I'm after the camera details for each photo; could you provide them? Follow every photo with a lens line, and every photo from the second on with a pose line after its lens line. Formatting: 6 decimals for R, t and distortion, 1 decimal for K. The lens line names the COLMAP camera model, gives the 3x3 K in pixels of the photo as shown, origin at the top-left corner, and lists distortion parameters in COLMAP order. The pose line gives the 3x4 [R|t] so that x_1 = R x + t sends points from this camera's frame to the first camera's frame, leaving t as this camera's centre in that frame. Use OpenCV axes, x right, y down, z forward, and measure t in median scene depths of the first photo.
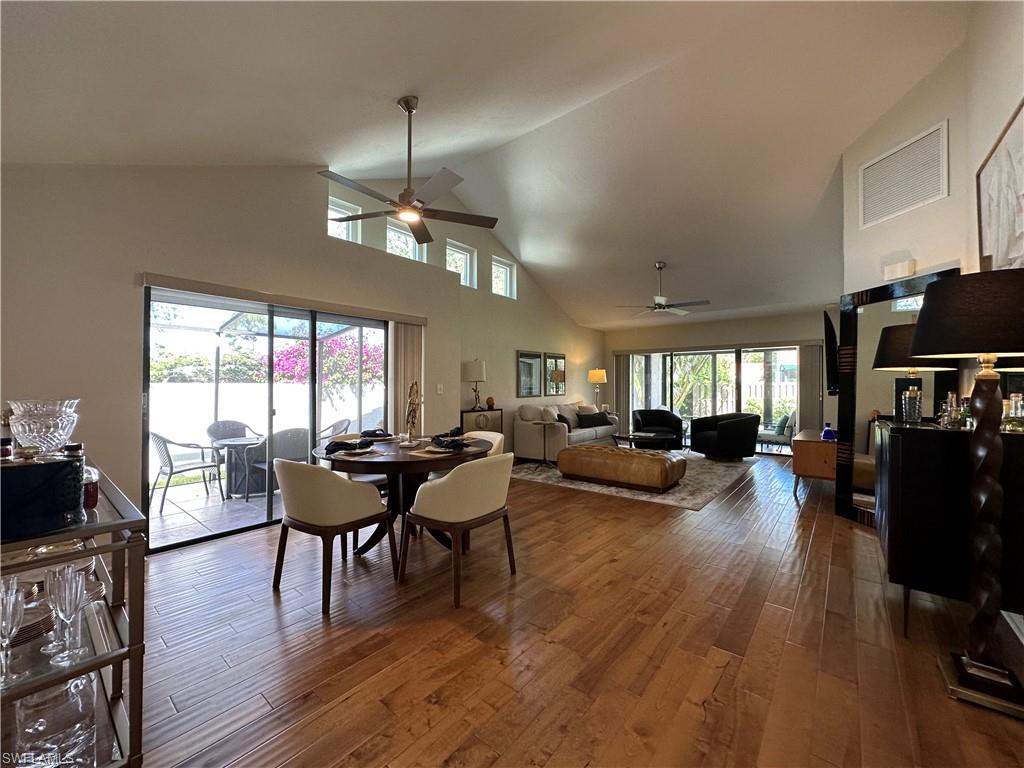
lens RADIAL K [[406.2, 0, 512.2], [0, 406.2, 381.9], [0, 0, 1]] dist [0.000719, 0.000110]
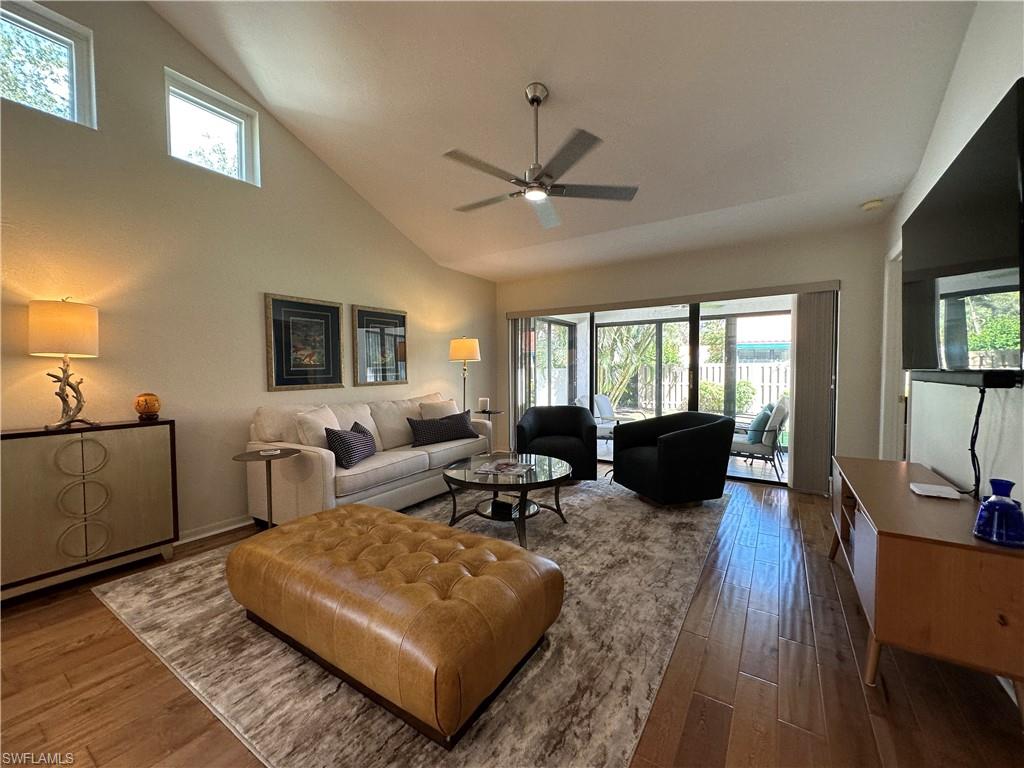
lens RADIAL K [[413.6, 0, 498.0], [0, 413.6, 386.6], [0, 0, 1]] dist [-0.000433, 0.000014]
pose [[0.996563, -0.009417, 0.082302, 0.206448], [0.005026, 0.998561, 0.053396, 0.006167], [-0.082686, -0.052799, 0.995176, 0.396807]]
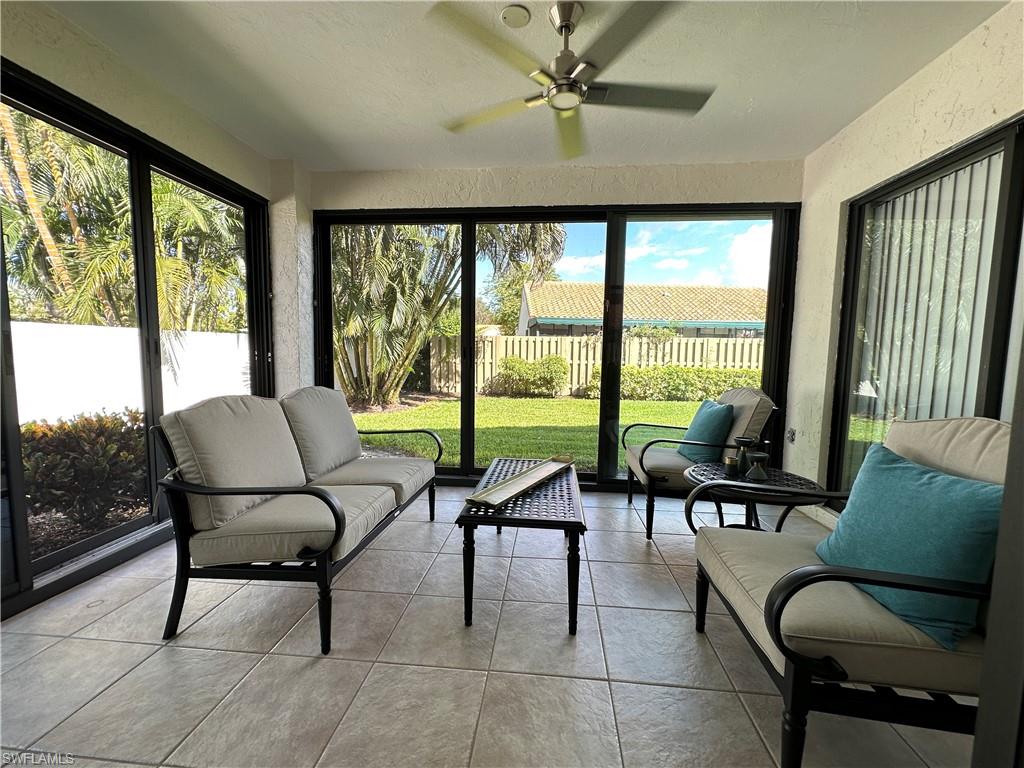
lens RADIAL K [[406.2, 0, 512.2], [0, 406.2, 381.9], [0, 0, 1]] dist [0.000719, 0.000110]
pose [[0.823172, -0.039257, 0.566433, 0.543988], [-0.025180, 0.994102, 0.105490, 0.022679], [-0.567233, -0.101099, 0.817328, 1.160430]]
